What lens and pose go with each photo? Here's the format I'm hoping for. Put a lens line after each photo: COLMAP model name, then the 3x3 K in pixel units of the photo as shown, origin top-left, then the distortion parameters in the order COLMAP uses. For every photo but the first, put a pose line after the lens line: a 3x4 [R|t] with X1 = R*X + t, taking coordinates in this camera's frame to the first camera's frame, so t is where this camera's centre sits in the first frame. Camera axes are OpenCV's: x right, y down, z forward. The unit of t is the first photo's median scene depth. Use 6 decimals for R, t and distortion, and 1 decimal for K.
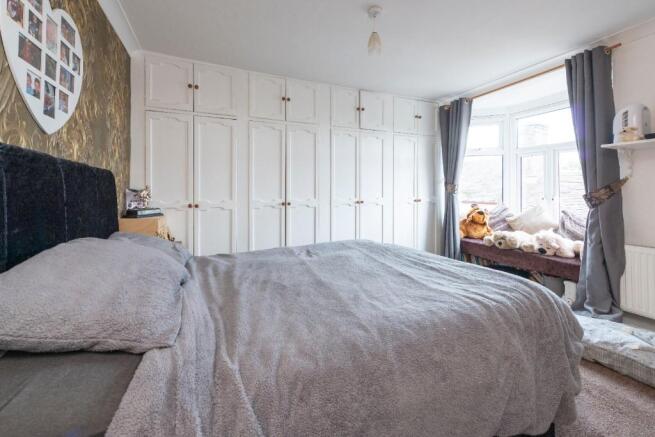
lens RADIAL K [[260.7, 0, 340.2], [0, 260.7, 187.3], [0, 0, 1]] dist [0.010241, -0.001258]
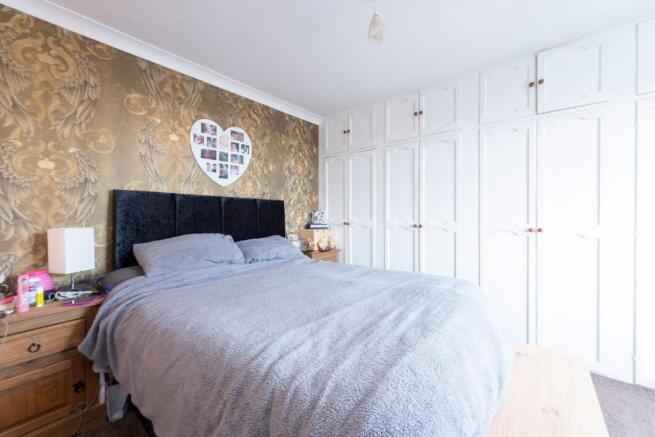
lens RADIAL K [[260.7, 0, 331.0], [0, 260.7, 215.5], [0, 0, 1]] dist [0.010241, -0.001258]
pose [[0.447038, 0.010494, -0.894453, 0.698920], [0.008073, 0.999843, 0.015765, 0.011383], [0.894478, -0.014269, 0.446883, 0.431414]]
